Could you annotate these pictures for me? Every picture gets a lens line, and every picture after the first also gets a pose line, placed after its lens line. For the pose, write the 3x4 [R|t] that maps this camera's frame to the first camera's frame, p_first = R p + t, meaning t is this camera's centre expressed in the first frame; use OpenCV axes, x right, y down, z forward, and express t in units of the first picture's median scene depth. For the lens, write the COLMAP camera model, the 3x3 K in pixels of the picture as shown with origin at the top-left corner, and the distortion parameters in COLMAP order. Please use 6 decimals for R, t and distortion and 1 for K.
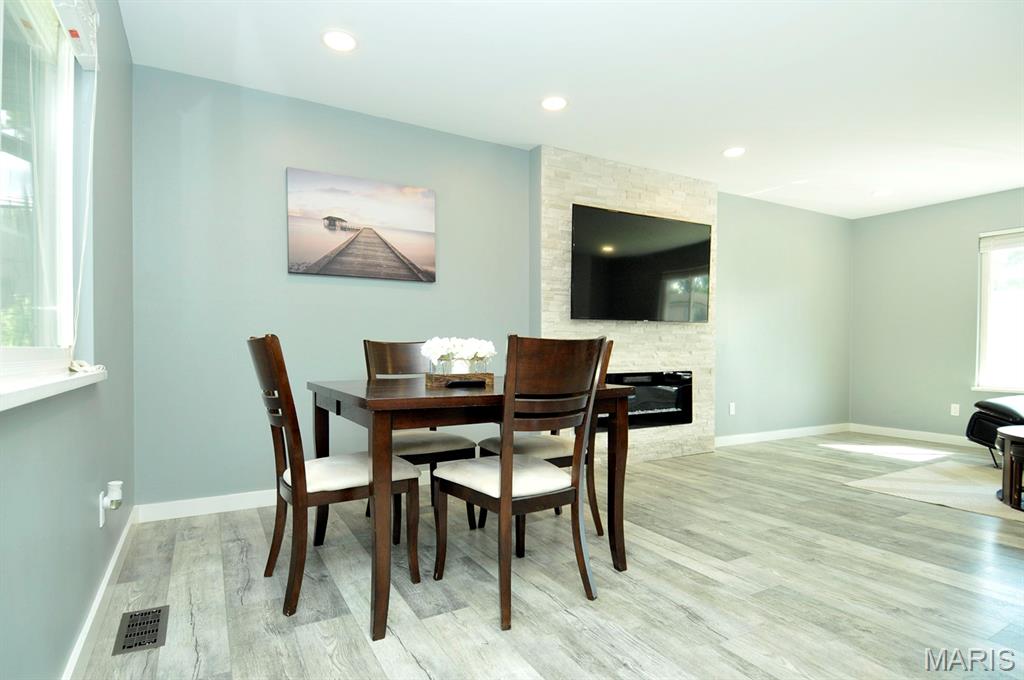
lens RADIAL K [[533.6, 0, 515.5], [0, 533.6, 359.7], [0, 0, 1]] dist [0.043869, -0.050131]
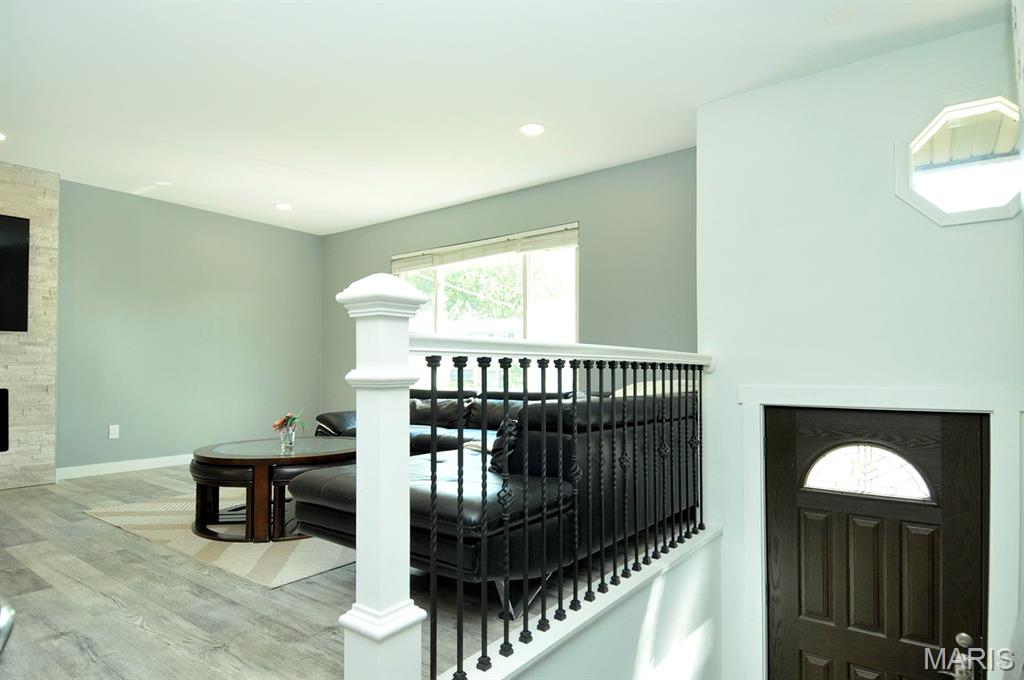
lens RADIAL K [[568.0, 0, 526.1], [0, 568.0, 355.6], [0, 0, 1]] dist [0.046161, -0.050892]
pose [[0.914017, 0.008004, 0.405598, 0.979964], [0.009122, 0.999147, -0.040274, 0.016883], [-0.405574, 0.040511, 0.913164, -0.202530]]
